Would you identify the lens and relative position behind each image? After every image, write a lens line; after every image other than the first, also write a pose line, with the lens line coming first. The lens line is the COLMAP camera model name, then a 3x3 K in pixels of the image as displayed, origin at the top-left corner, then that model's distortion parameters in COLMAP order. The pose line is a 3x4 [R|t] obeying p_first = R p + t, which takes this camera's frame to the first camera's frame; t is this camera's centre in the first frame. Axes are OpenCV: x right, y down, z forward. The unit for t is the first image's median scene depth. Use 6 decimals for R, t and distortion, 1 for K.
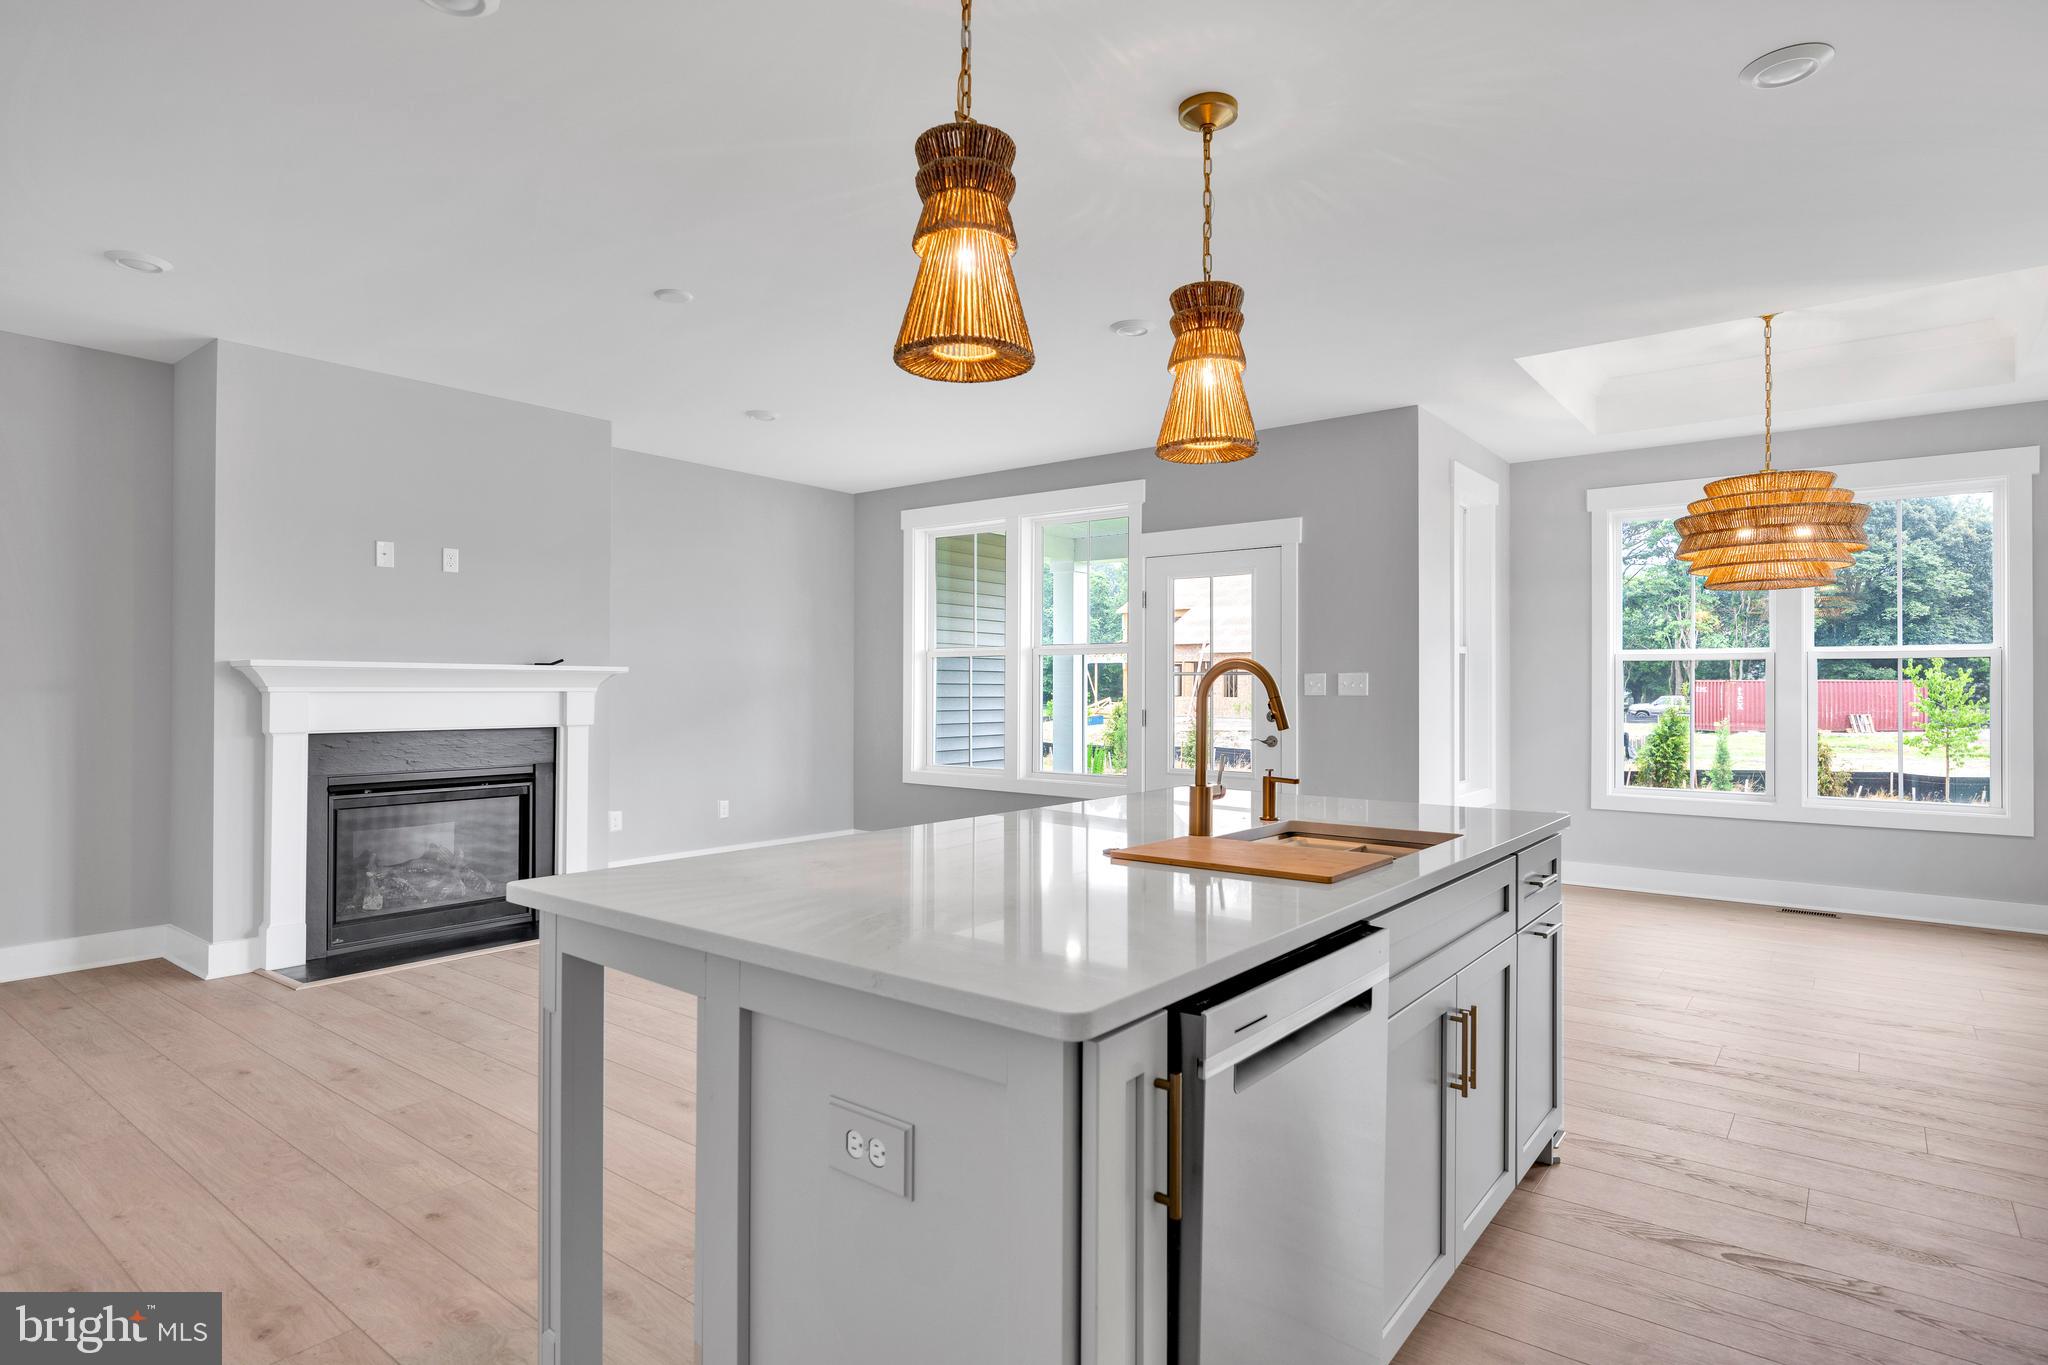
lens RADIAL K [[1082.7, 0, 1013.8], [0, 1082.7, 682.2], [0, 0, 1]] dist [-0.002607, -0.000941]
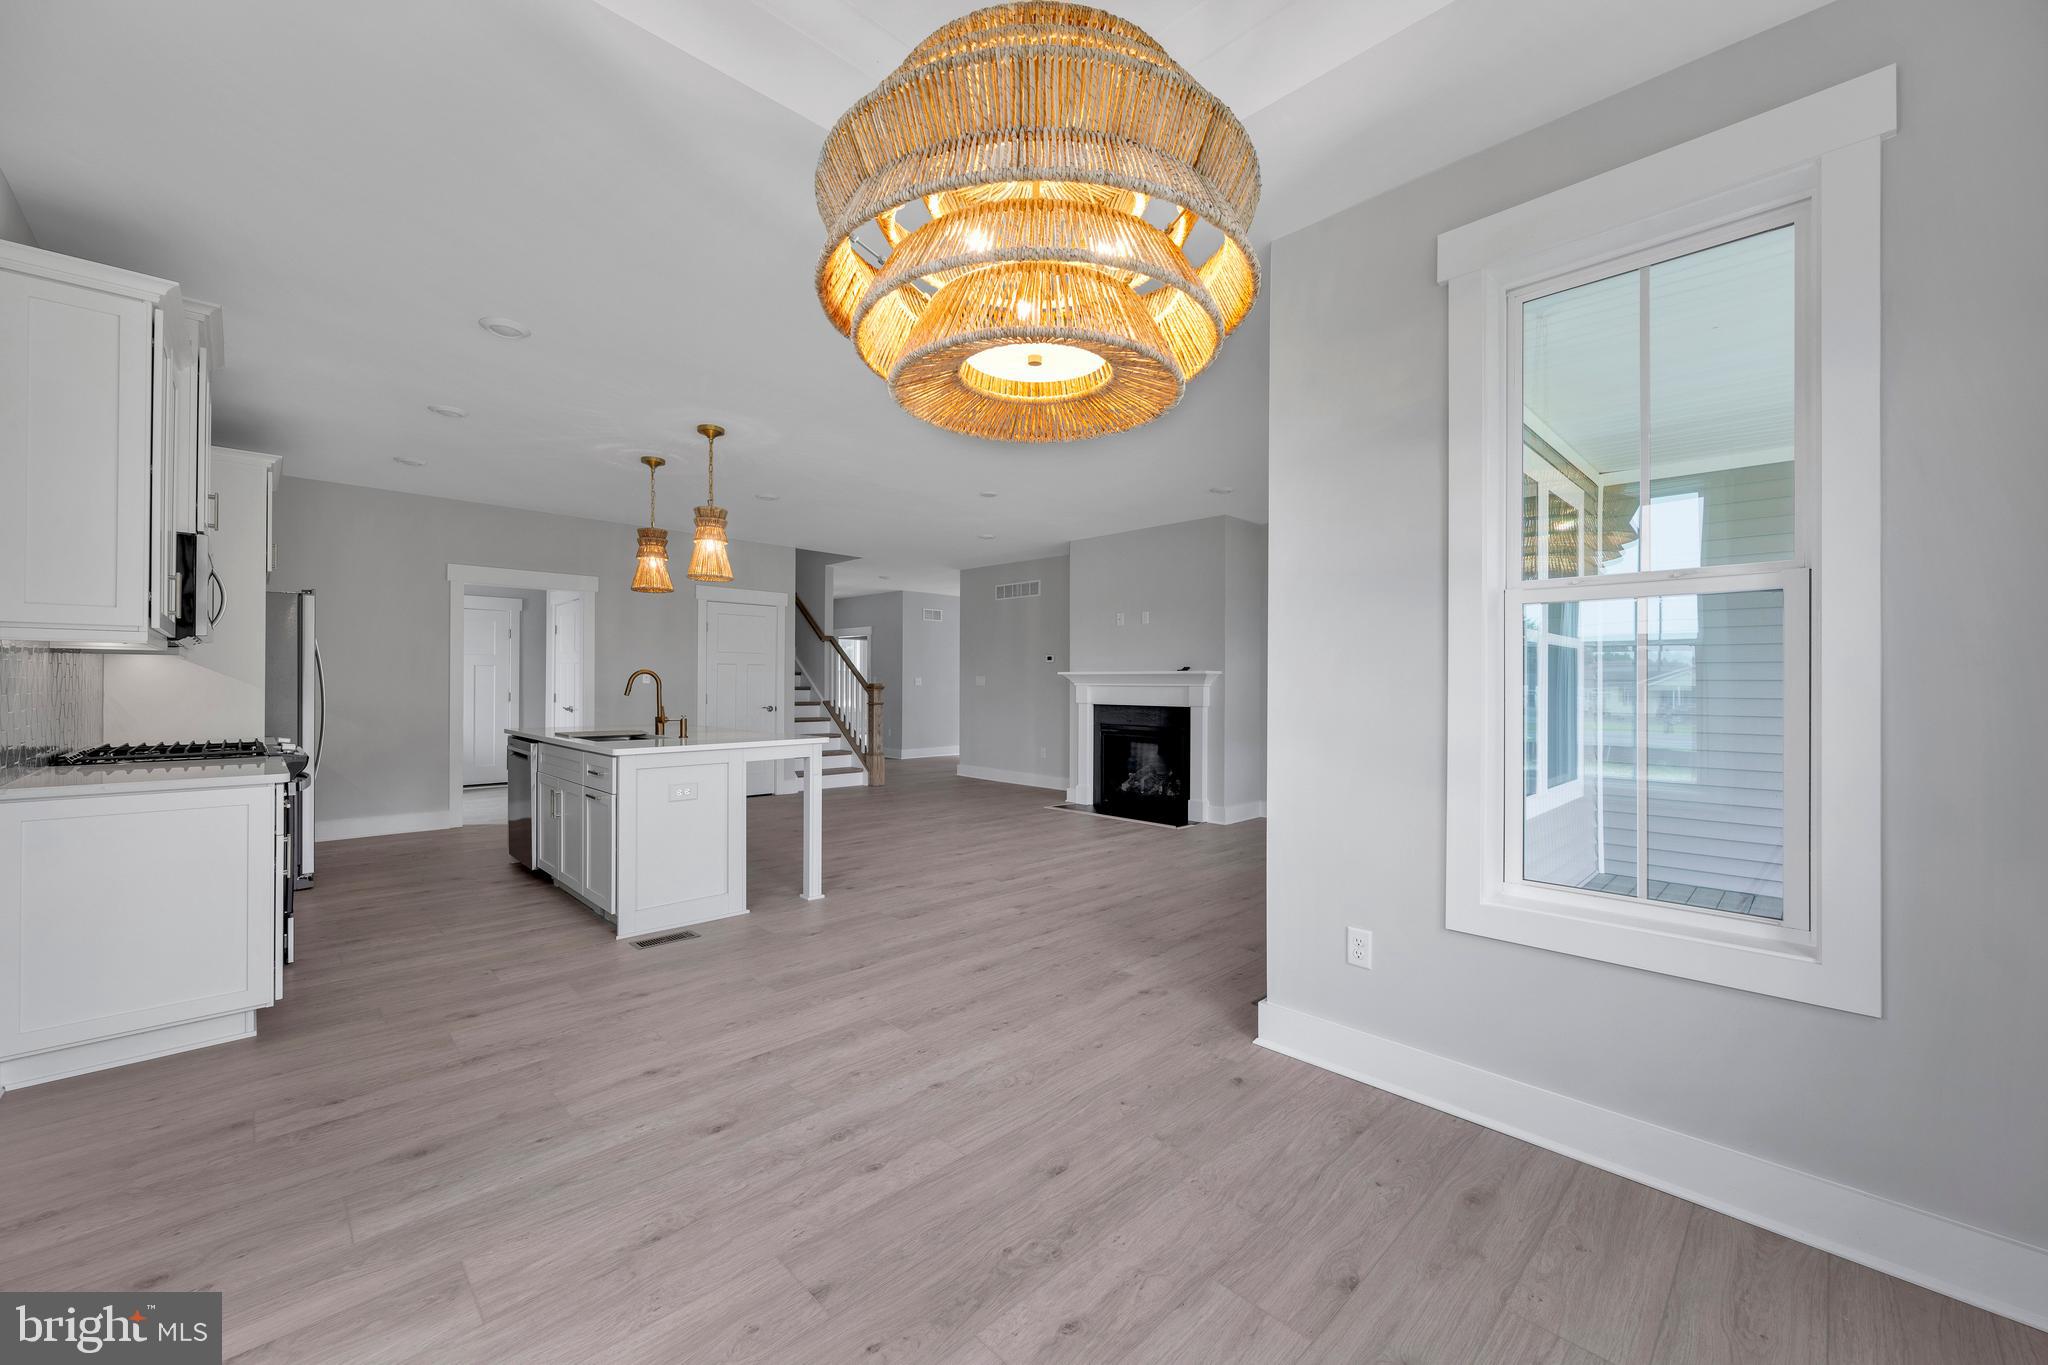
lens RADIAL K [[812.8, 0, 1024.0], [0, 812.8, 682.5], [0, 0, 1]] dist [-0.003692, -0.000096]
pose [[-0.137630, -0.004192, -0.990475, 1.017606], [0.000680, 0.999990, -0.004327, 0.009537], [0.990483, -0.001269, -0.137626, 1.053521]]
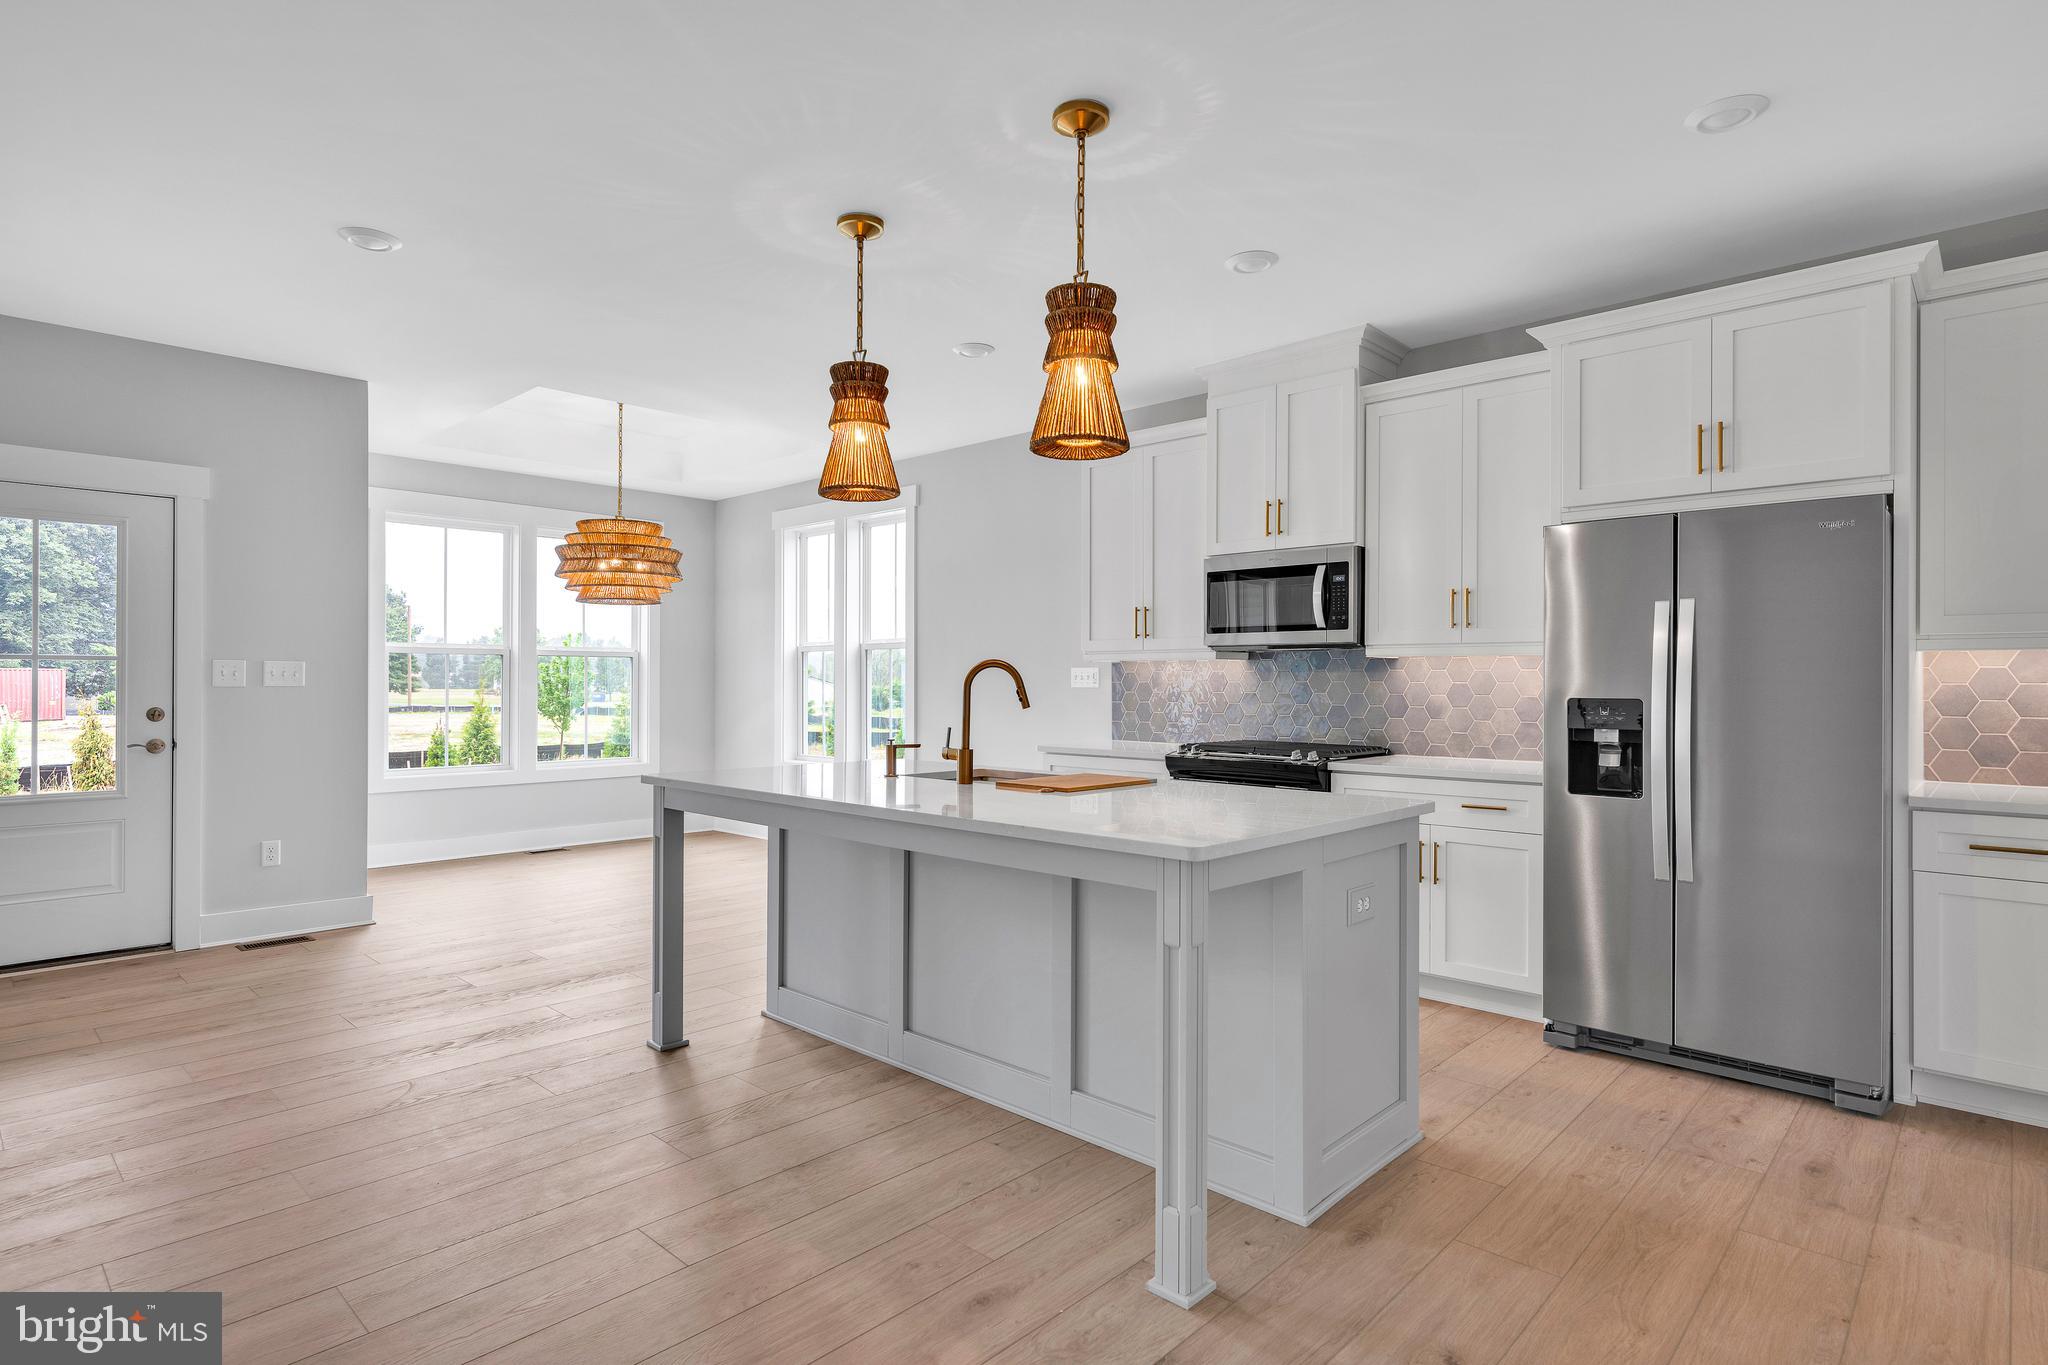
lens RADIAL K [[1056.4, 0, 1024.0], [0, 1056.4, 682.5], [0, 0, 1]] dist [-0.003027, -0.000416]
pose [[0.087807, -0.003464, 0.996132, -0.572811], [-0.007912, 0.999960, 0.004175, 0.001233], [-0.996106, -0.008248, 0.087776, 0.382118]]
